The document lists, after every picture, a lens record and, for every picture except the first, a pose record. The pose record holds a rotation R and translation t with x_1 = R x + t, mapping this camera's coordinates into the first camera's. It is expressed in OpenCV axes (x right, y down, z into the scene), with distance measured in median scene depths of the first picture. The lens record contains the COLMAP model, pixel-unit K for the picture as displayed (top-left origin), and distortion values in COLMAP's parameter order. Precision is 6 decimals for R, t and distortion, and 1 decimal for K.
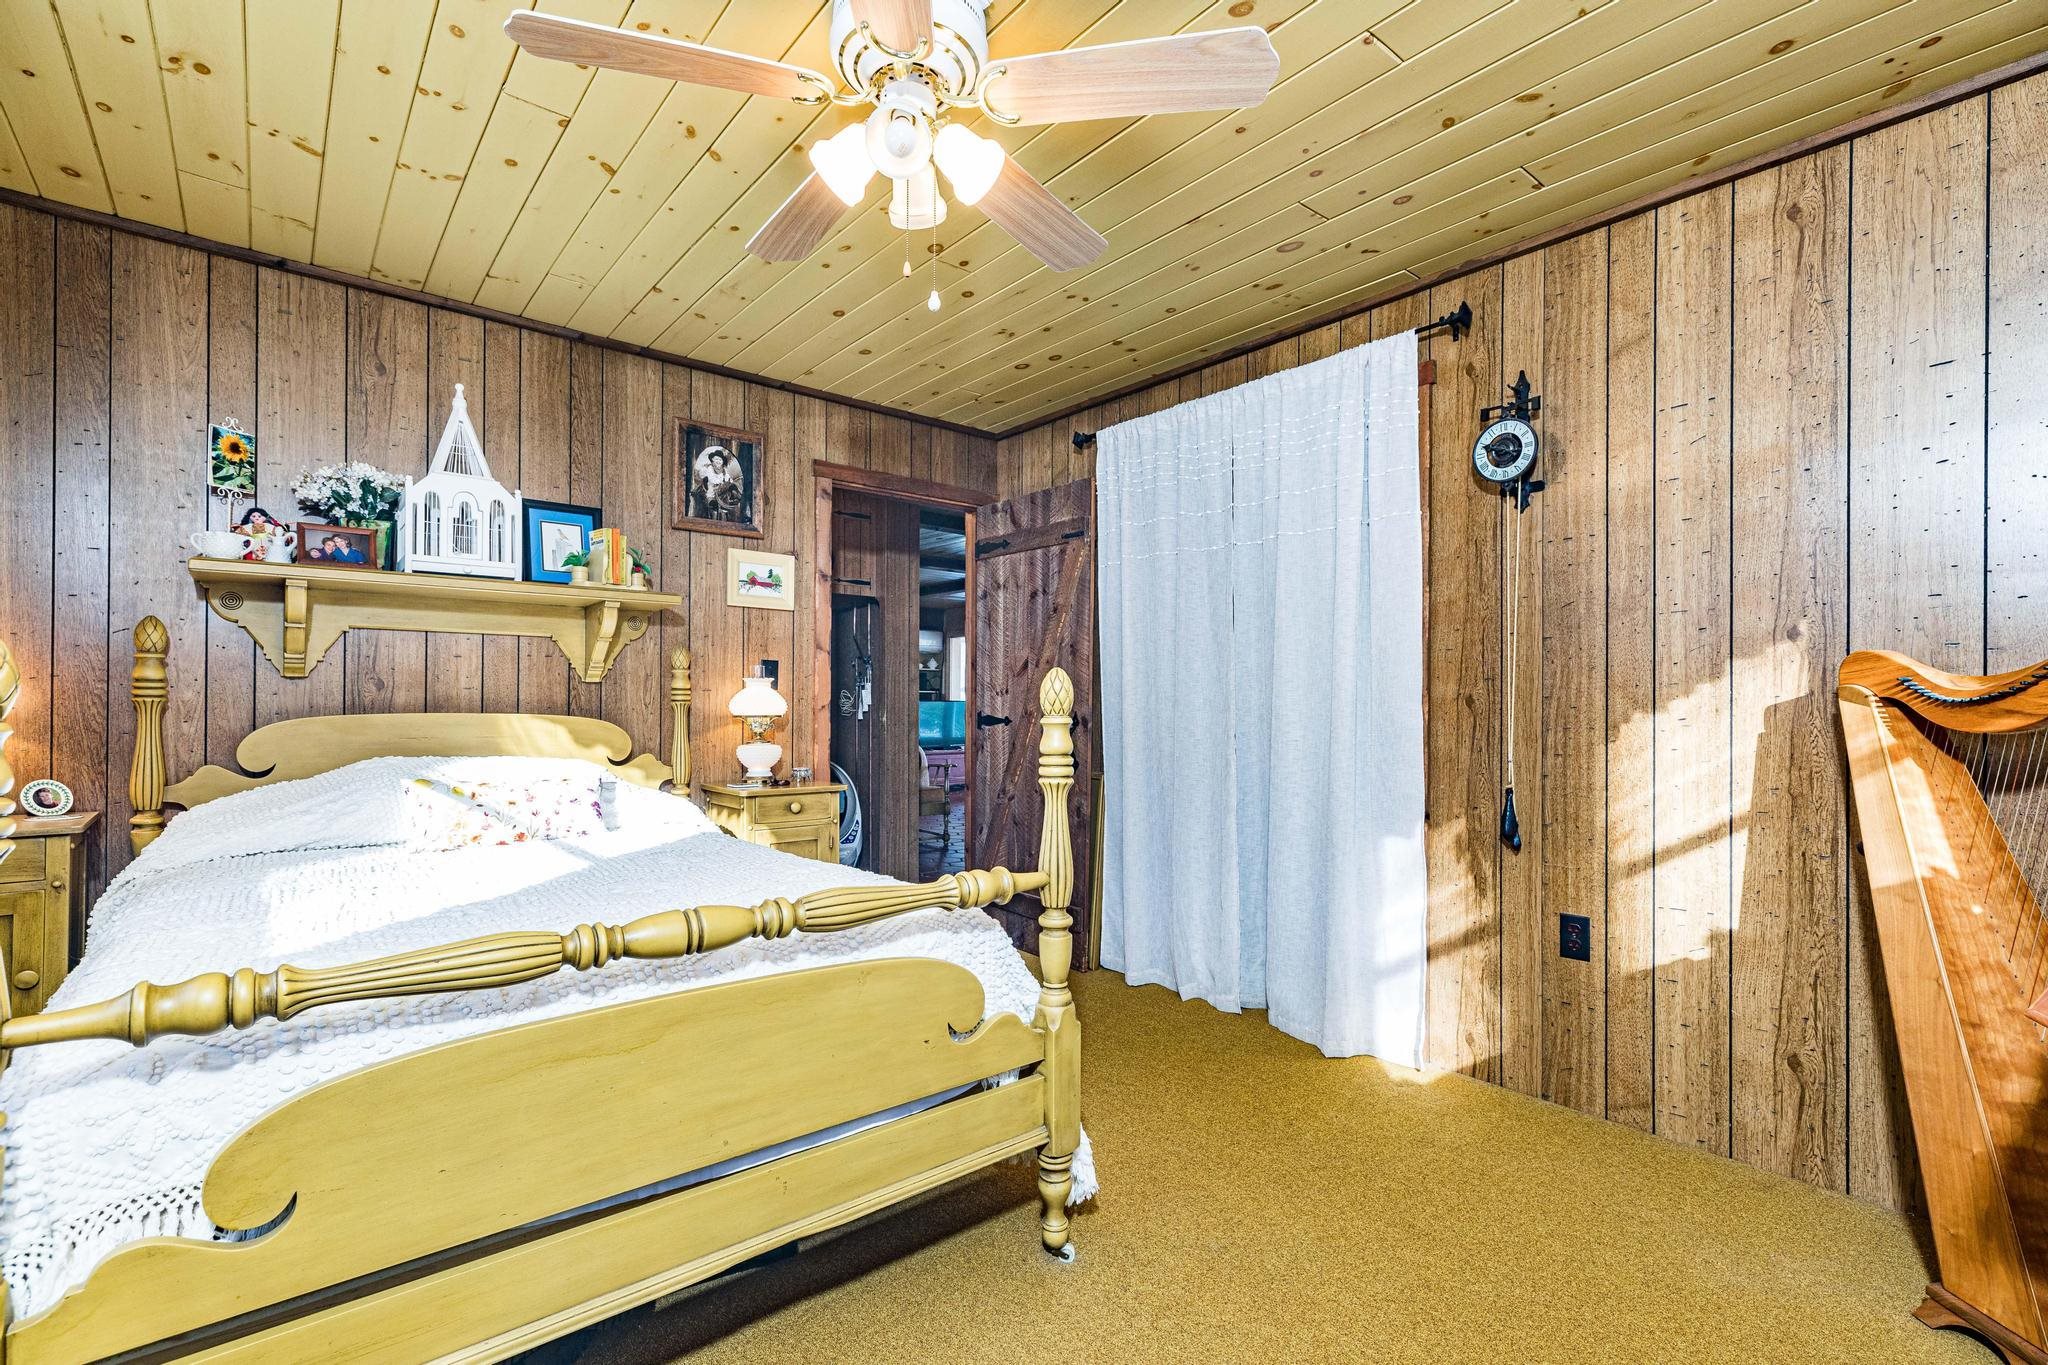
lens RADIAL K [[931.3, 0, 1024.0], [0, 931.3, 694.3], [0, 0, 1]] dist [0.007091, -0.000646]
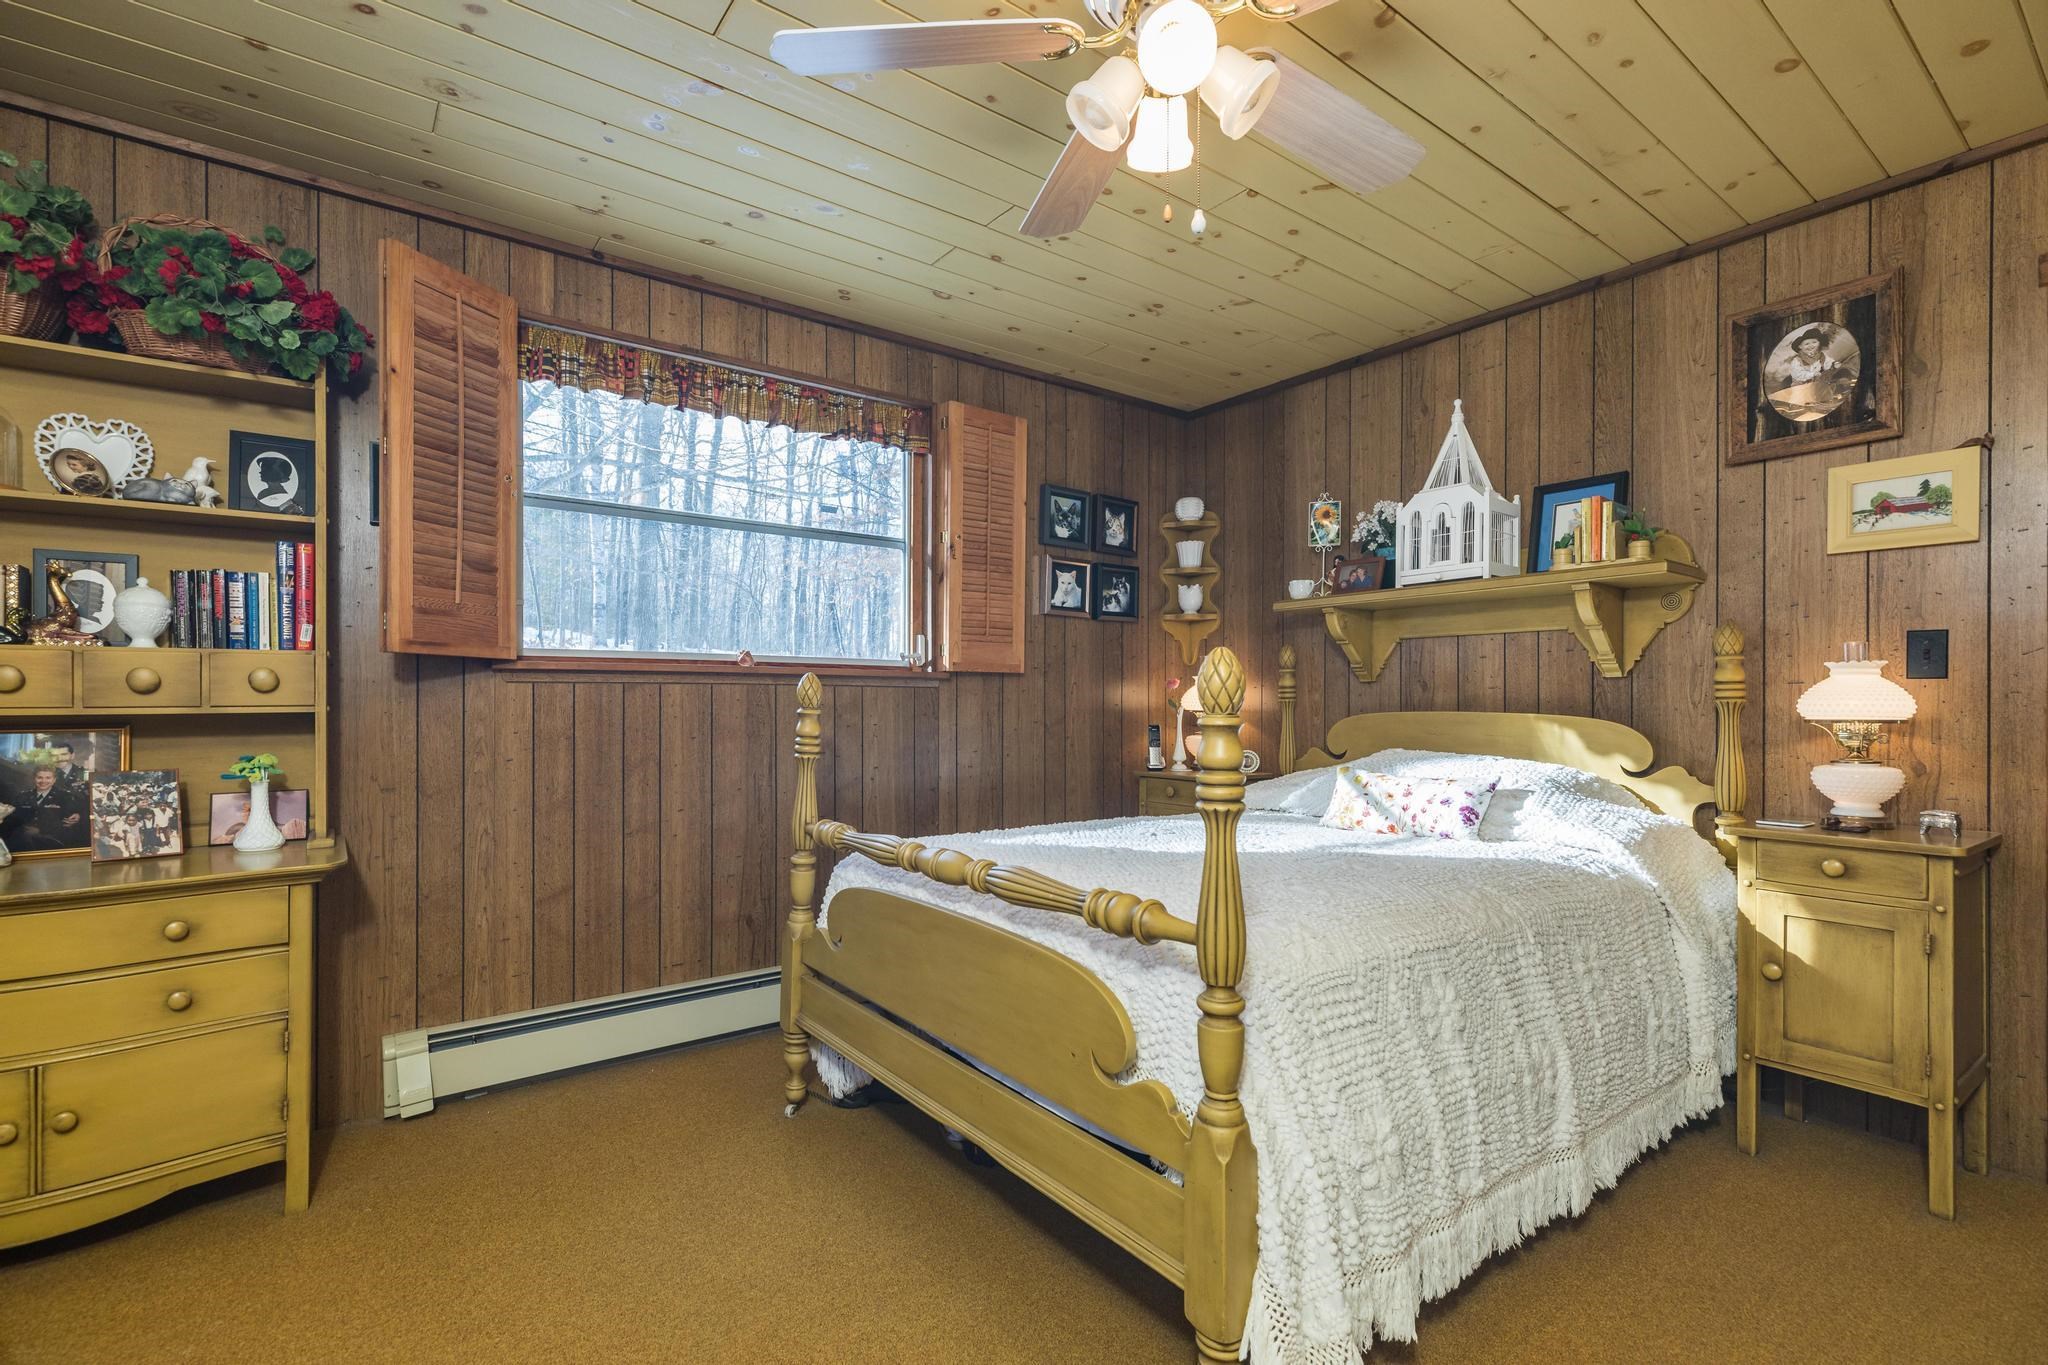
lens RADIAL K [[931.3, 0, 1019.4], [0, 931.3, 699.7], [0, 0, 1]] dist [0.007091, -0.000646]
pose [[-0.055910, -0.008293, -0.998401, 0.428070], [0.008194, 0.999928, -0.008764, 0.010720], [0.998402, -0.008671, -0.055838, 0.511001]]
